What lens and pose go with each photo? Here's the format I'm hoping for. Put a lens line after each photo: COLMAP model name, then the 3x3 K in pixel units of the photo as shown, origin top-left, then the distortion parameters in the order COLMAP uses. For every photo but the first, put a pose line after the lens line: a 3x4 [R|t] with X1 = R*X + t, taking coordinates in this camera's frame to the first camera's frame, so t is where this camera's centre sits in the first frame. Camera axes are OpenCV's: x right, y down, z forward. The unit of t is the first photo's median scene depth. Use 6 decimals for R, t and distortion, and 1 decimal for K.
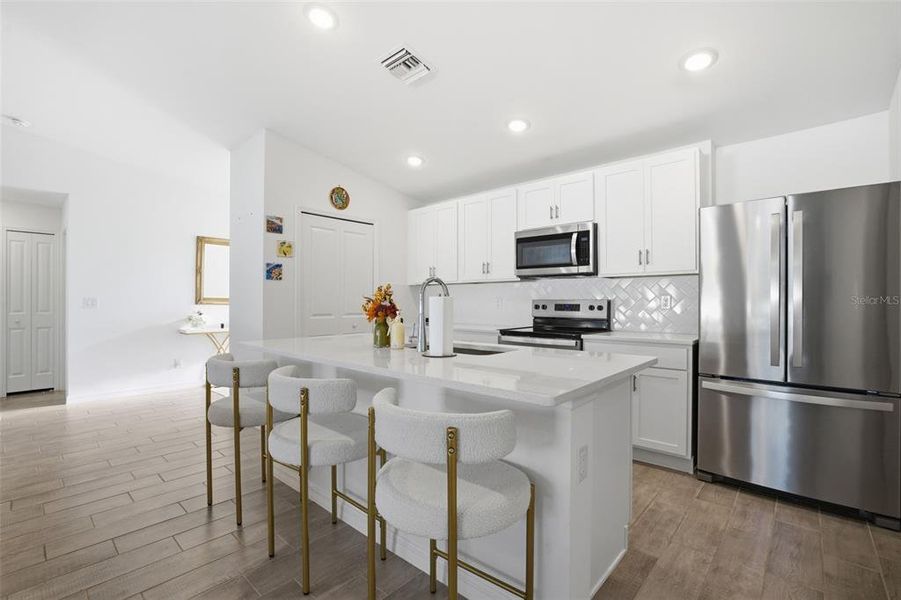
lens RADIAL K [[400.8, 0, 439.5], [0, 400.8, 298.7], [0, 0, 1]] dist [-0.042784, 0.014157]
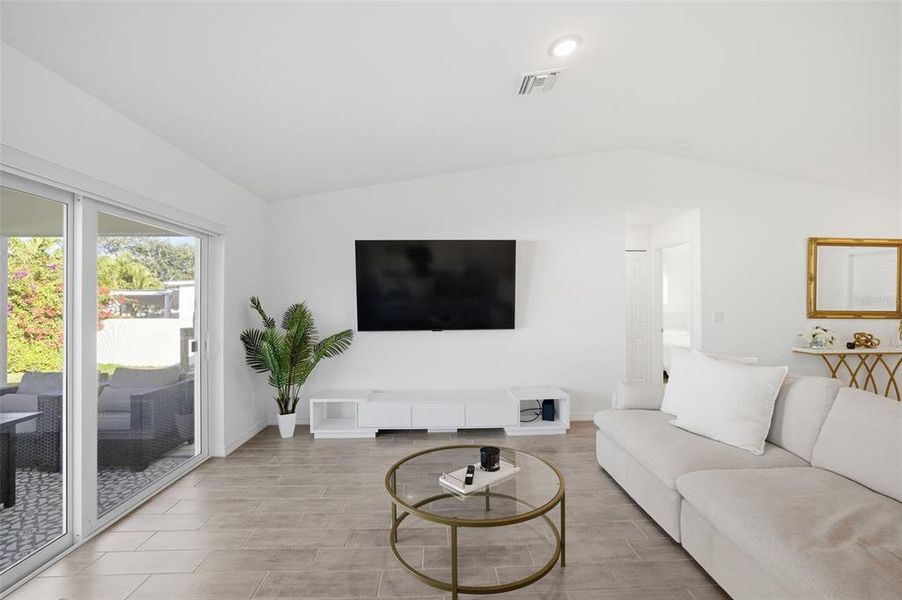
lens RADIAL K [[401.3, 0, 450.4], [0, 401.3, 302.6], [0, 0, 1]] dist [-0.042784, 0.014157]
pose [[0.721825, -0.005115, -0.692057, -0.949514], [0.007236, 0.999974, 0.000157, -0.040100], [0.692038, -0.005121, 0.721843, -0.234269]]
